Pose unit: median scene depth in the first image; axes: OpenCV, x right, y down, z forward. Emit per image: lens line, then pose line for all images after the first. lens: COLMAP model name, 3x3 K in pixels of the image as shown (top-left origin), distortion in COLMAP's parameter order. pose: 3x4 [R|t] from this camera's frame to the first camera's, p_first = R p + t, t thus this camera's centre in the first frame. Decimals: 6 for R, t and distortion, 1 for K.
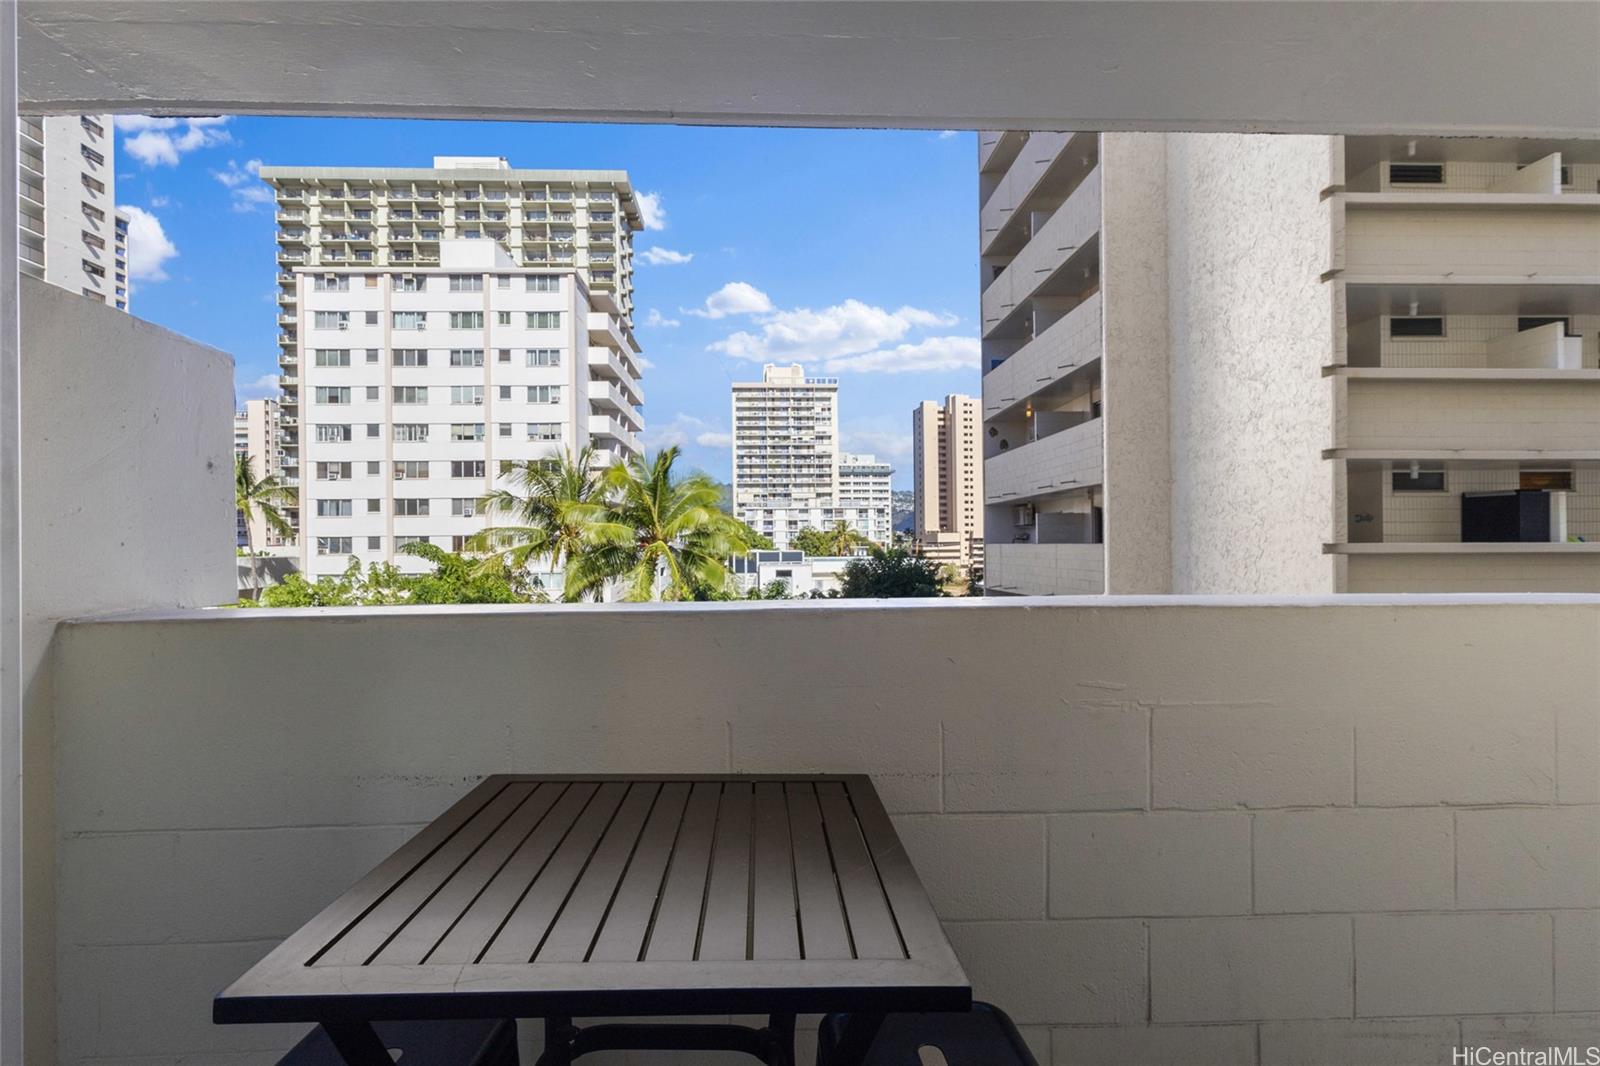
lens RADIAL K [[759.1, 0, 782.2], [0, 759.1, 540.8], [0, 0, 1]] dist [0.002935, 0.001989]
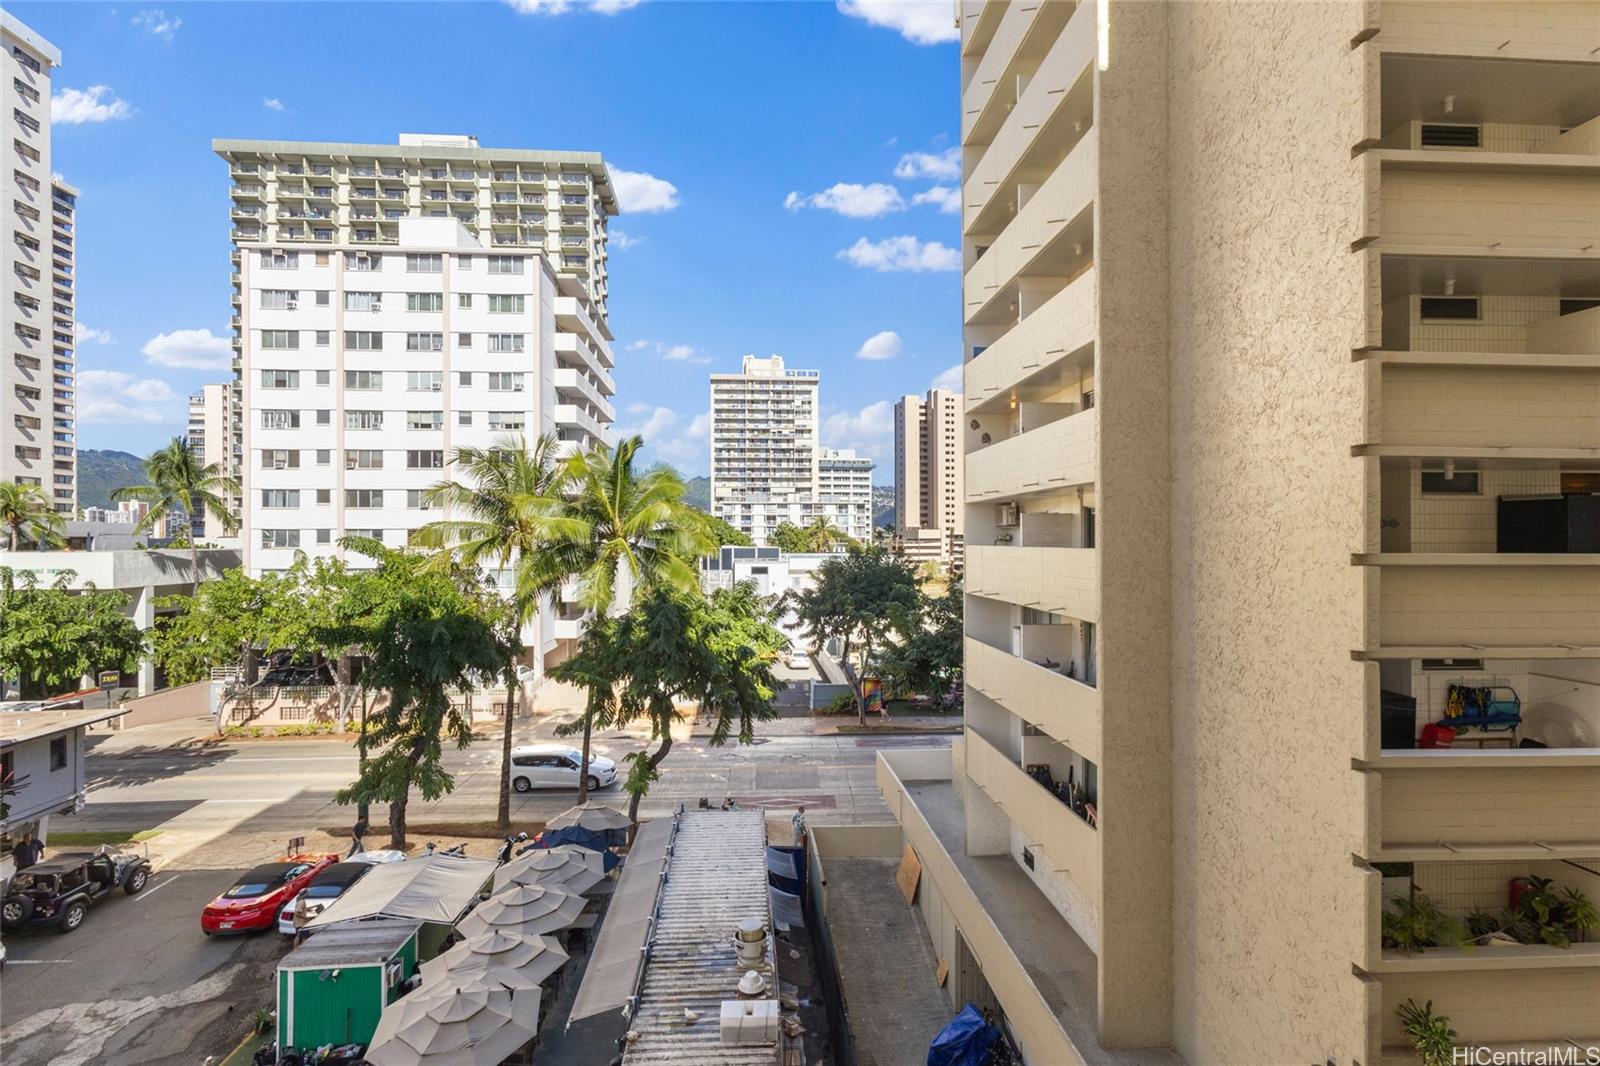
lens RADIAL K [[759.1, 0, 789.8], [0, 759.1, 535.7], [0, 0, 1]] dist [0.002935, 0.001989]
pose [[0.999412, 0.007721, 0.033422, 0.010007], [-0.007747, 0.999970, 0.000635, -0.002924], [-0.033416, -0.000894, 0.999441, 0.036618]]
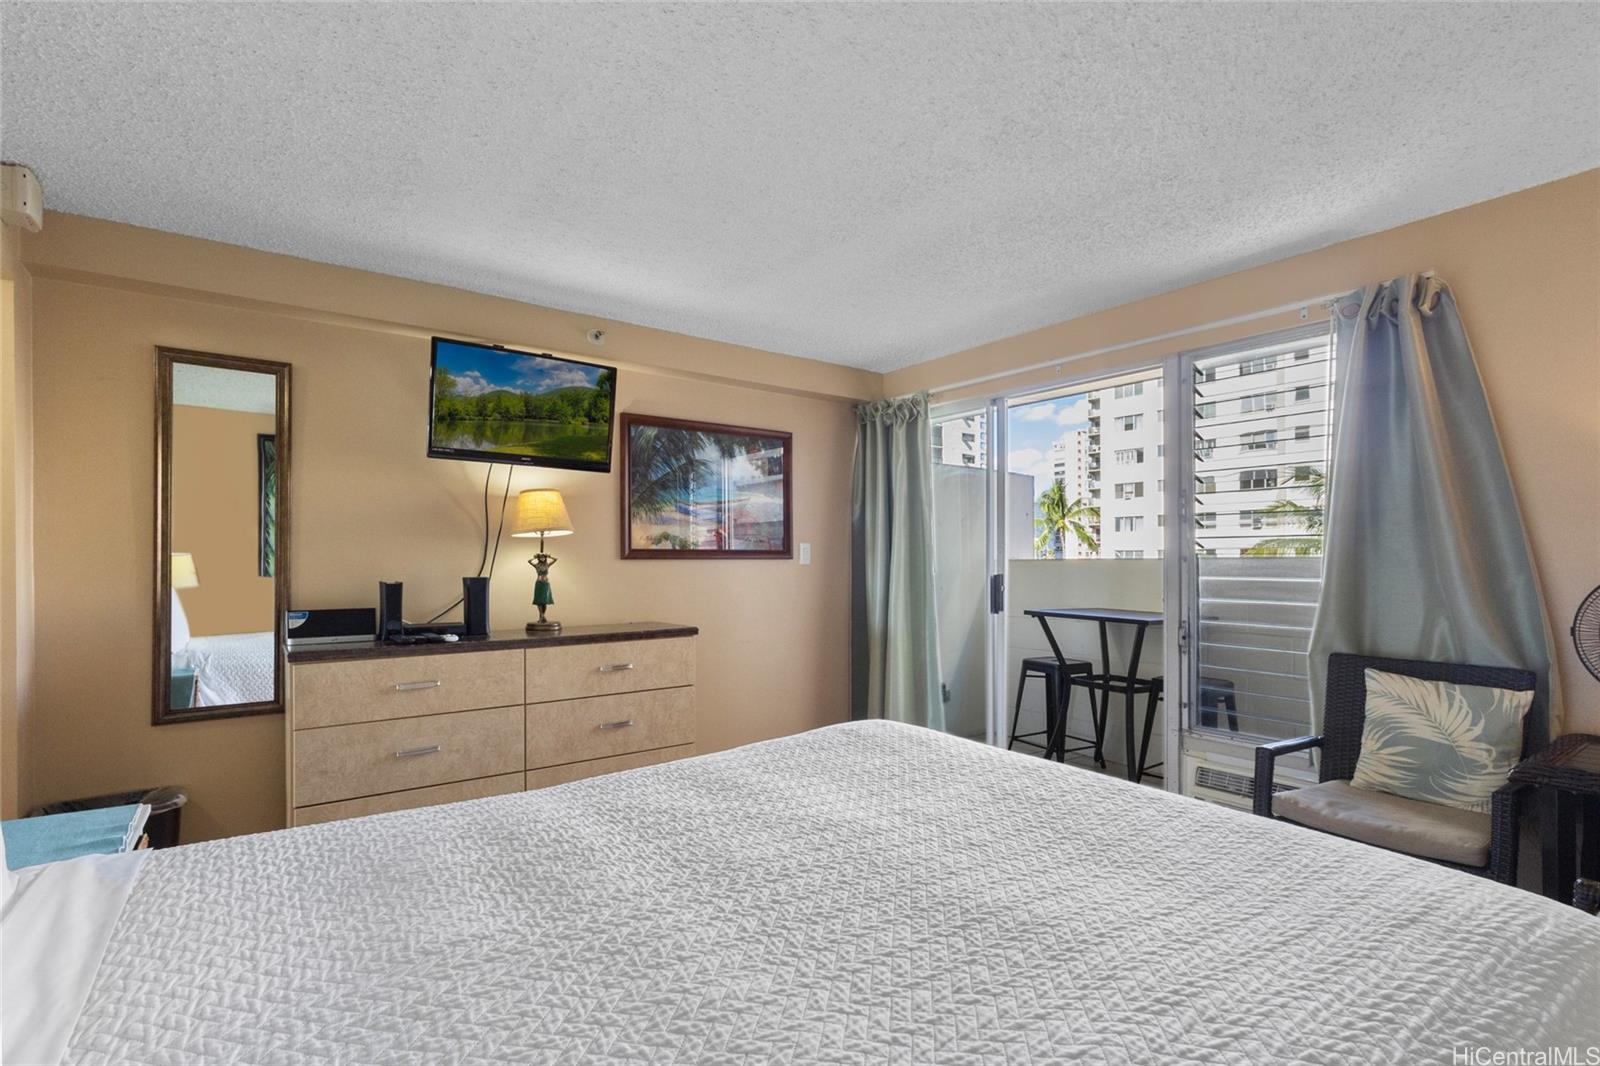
lens RADIAL K [[759.1, 0, 779.9], [0, 759.1, 559.9], [0, 0, 1]] dist [0.002935, 0.001989]
pose [[0.562653, 0.007018, -0.826664, 0.045952], [-0.001106, 0.999969, 0.007736, 0.001458], [0.826693, -0.003439, 0.562643, -0.053288]]
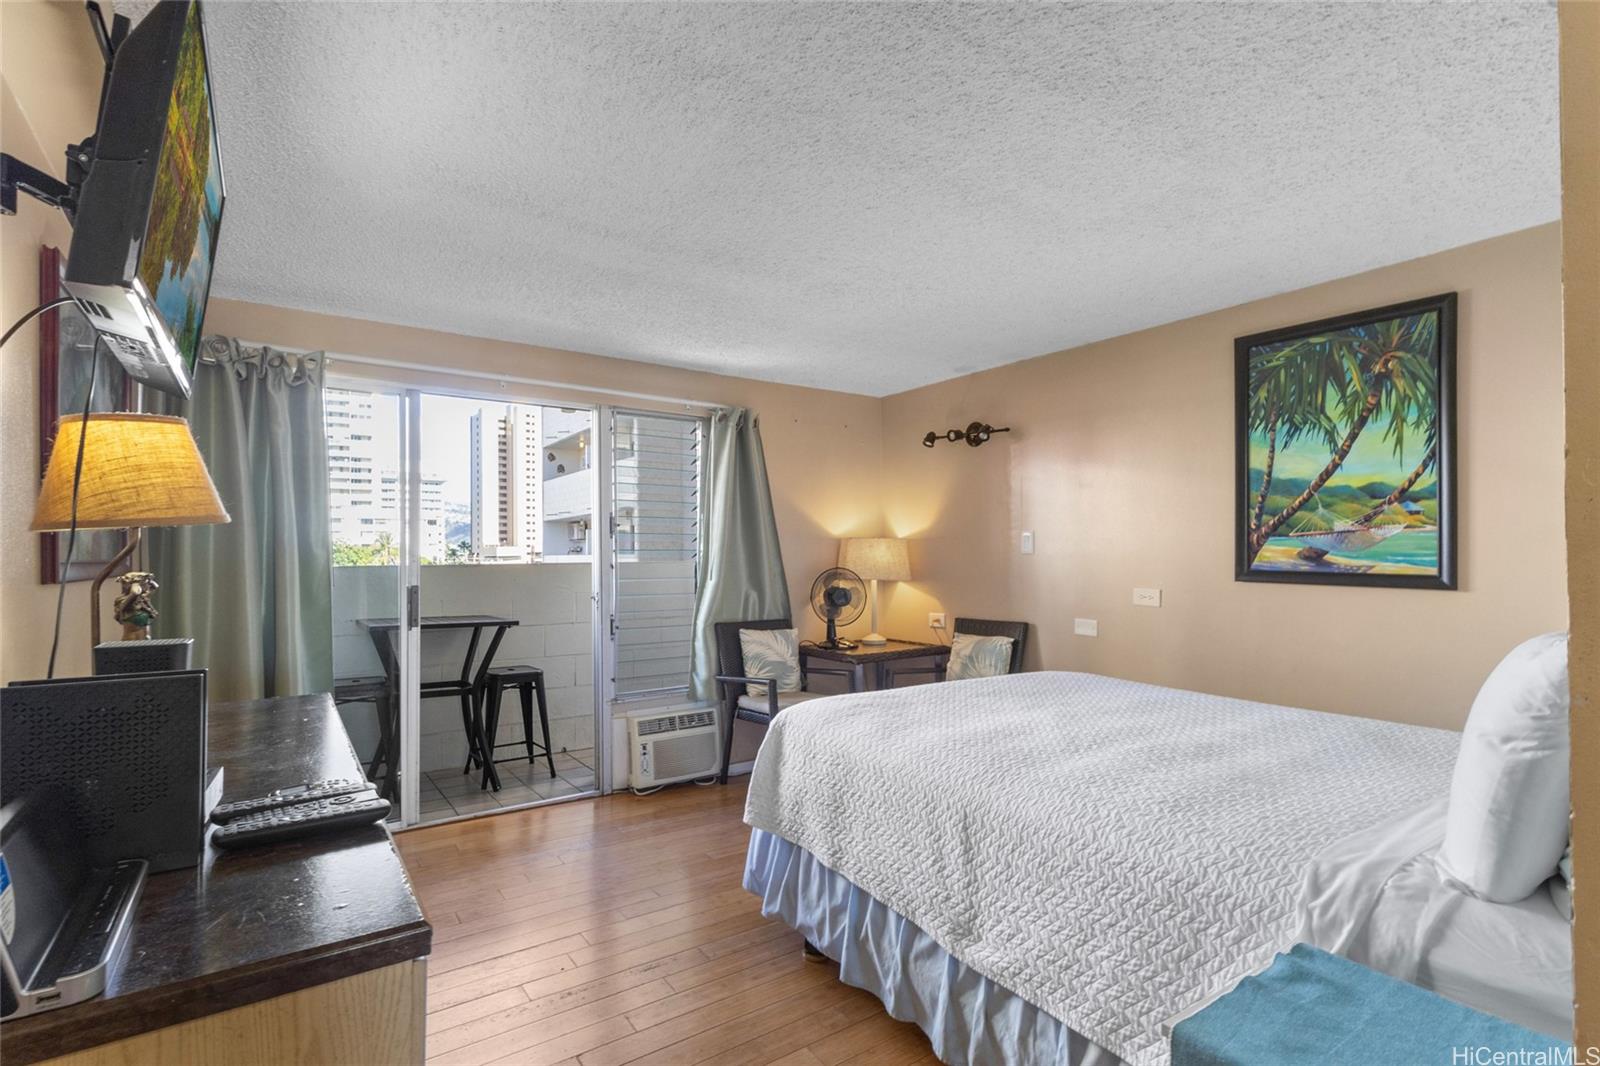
lens RADIAL K [[759.1, 0, 810.7], [0, 759.1, 544.3], [0, 0, 1]] dist [0.002935, 0.001989]
pose [[0.828347, 0.008880, 0.560145, -0.015547], [-0.001232, 0.999901, -0.014029, 0.000565], [-0.560214, 0.010931, 0.828276, -0.068604]]
